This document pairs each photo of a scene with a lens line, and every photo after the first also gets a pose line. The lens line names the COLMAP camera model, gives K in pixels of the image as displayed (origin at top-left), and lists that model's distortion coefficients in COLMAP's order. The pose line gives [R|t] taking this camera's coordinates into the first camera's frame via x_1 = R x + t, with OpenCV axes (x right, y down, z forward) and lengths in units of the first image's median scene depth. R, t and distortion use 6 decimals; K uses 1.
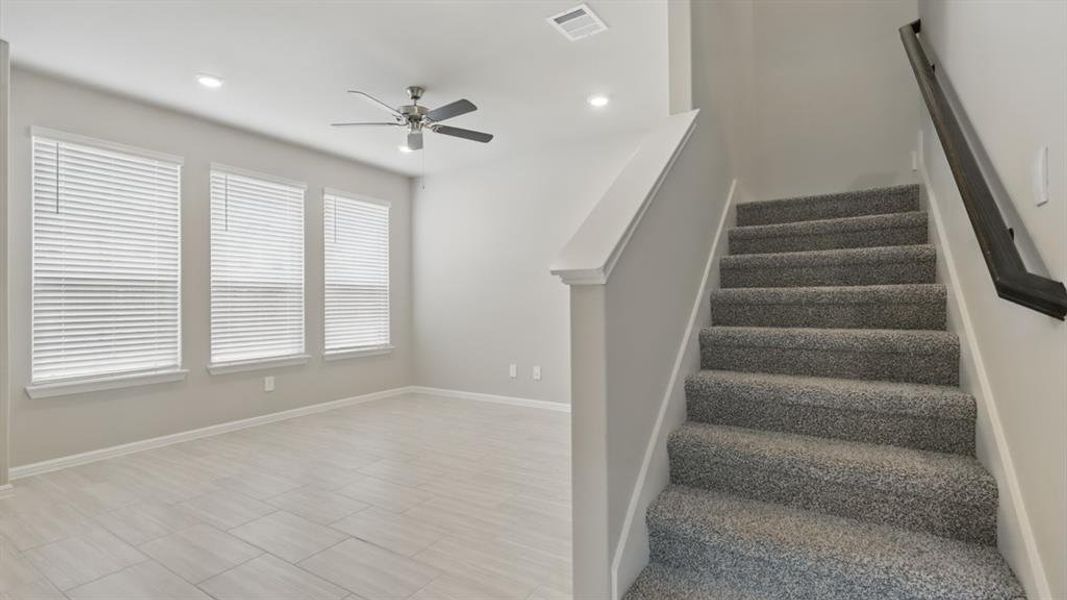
lens RADIAL K [[488.6, 0, 527.7], [0, 488.6, 293.8], [0, 0, 1]] dist [0.002758, -0.000051]
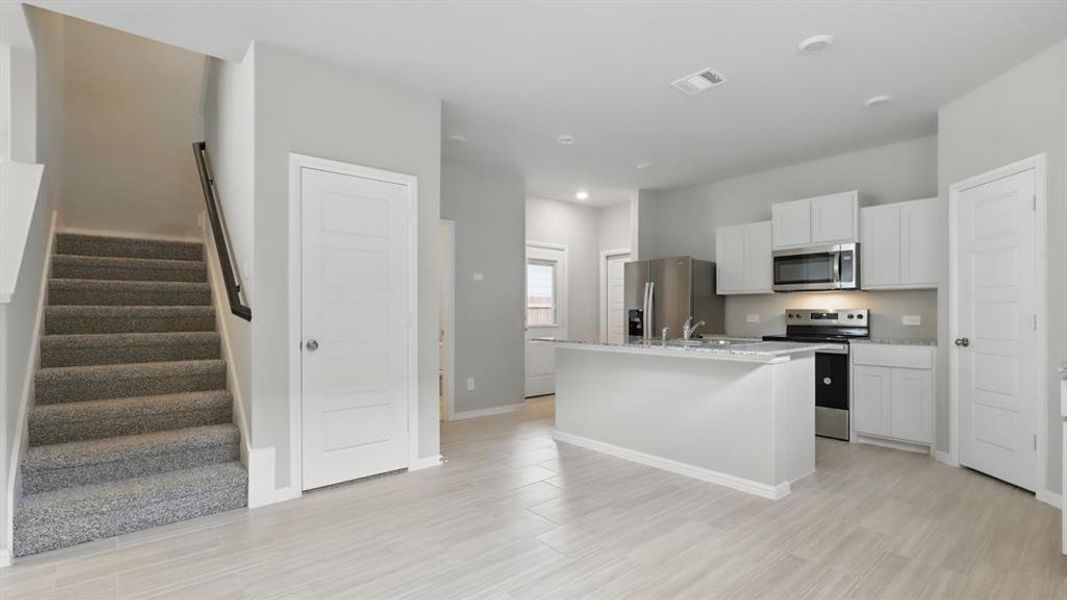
lens RADIAL K [[494.3, 0, 533.2], [0, 494.3, 311.9], [0, 0, 1]] dist [0.001850, 0.000333]
pose [[0.293524, 0.011426, 0.955883, -0.318468], [-0.015610, 0.999853, -0.007158, -0.002548], [-0.955824, -0.012821, 0.293659, -0.382832]]
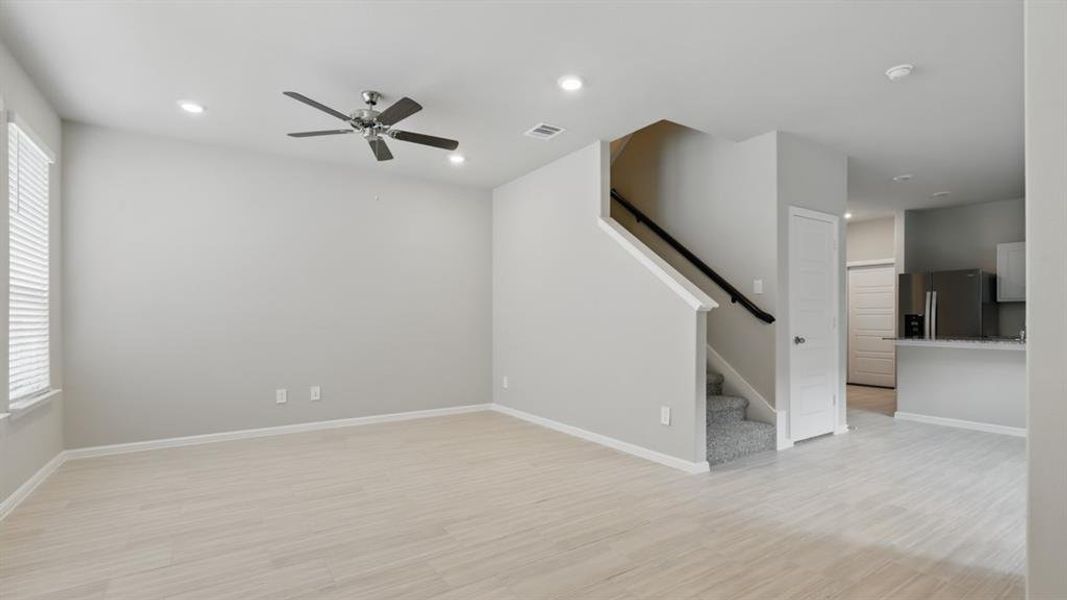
lens RADIAL K [[487.9, 0, 533.9], [0, 487.9, 320.4], [0, 0, 1]] dist [0.002715, 0.000590]
pose [[0.404822, 0.006488, 0.914372, -0.941248], [-0.016486, 0.999864, 0.000204, 0.016493], [-0.914247, -0.015157, 0.404874, 0.311089]]
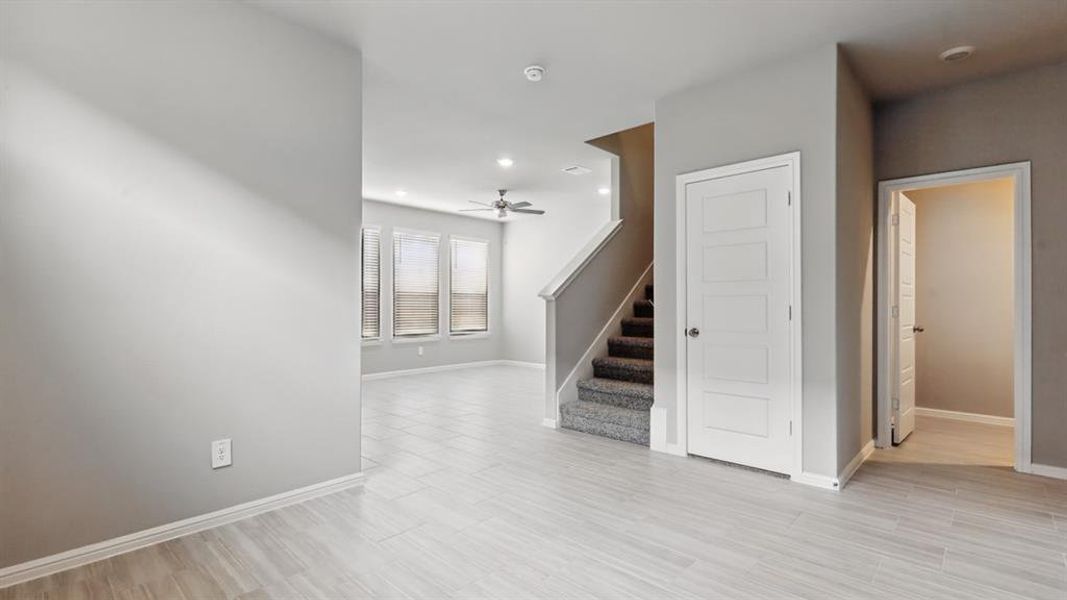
lens RADIAL K [[487.7, 0, 532.5], [0, 487.7, 305.2], [0, 0, 1]] dist [-0.001715, -0.000065]
pose [[0.983049, 0.011882, -0.182960, 0.221449], [-0.008872, 0.999812, 0.017259, -0.014308], [0.183130, -0.015343, 0.982969, -0.782360]]
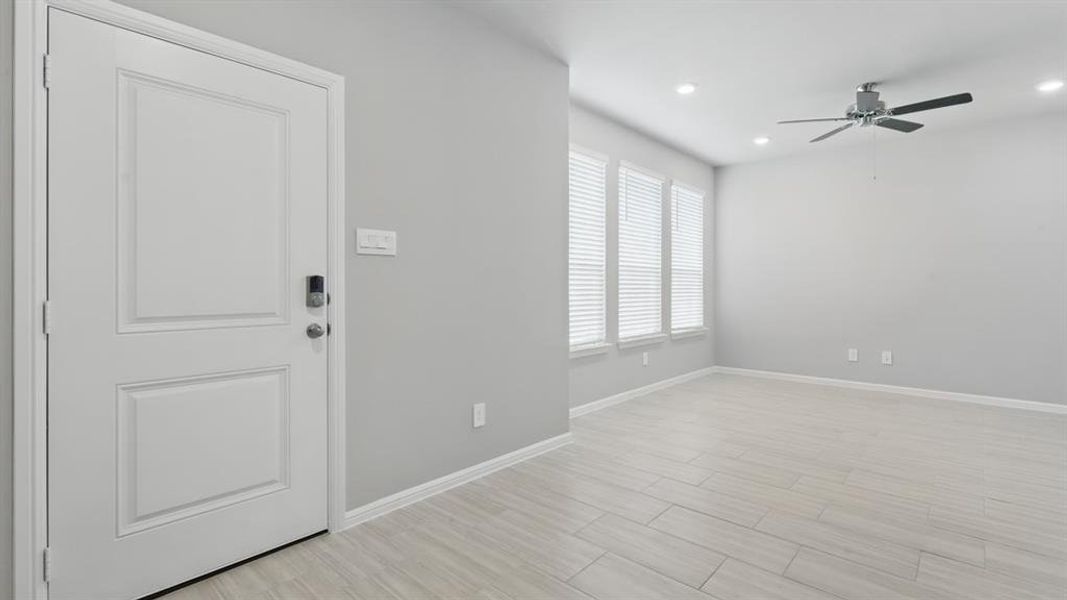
lens RADIAL K [[491.4, 0, 534.4], [0, 491.4, 284.2], [0, 0, 1]] dist [0.002723, 0.000935]
pose [[0.986726, 0.011616, -0.161975, -0.741547], [-0.009718, 0.999875, 0.012505, 0.005542], [0.162100, -0.010765, 0.986716, -0.167571]]
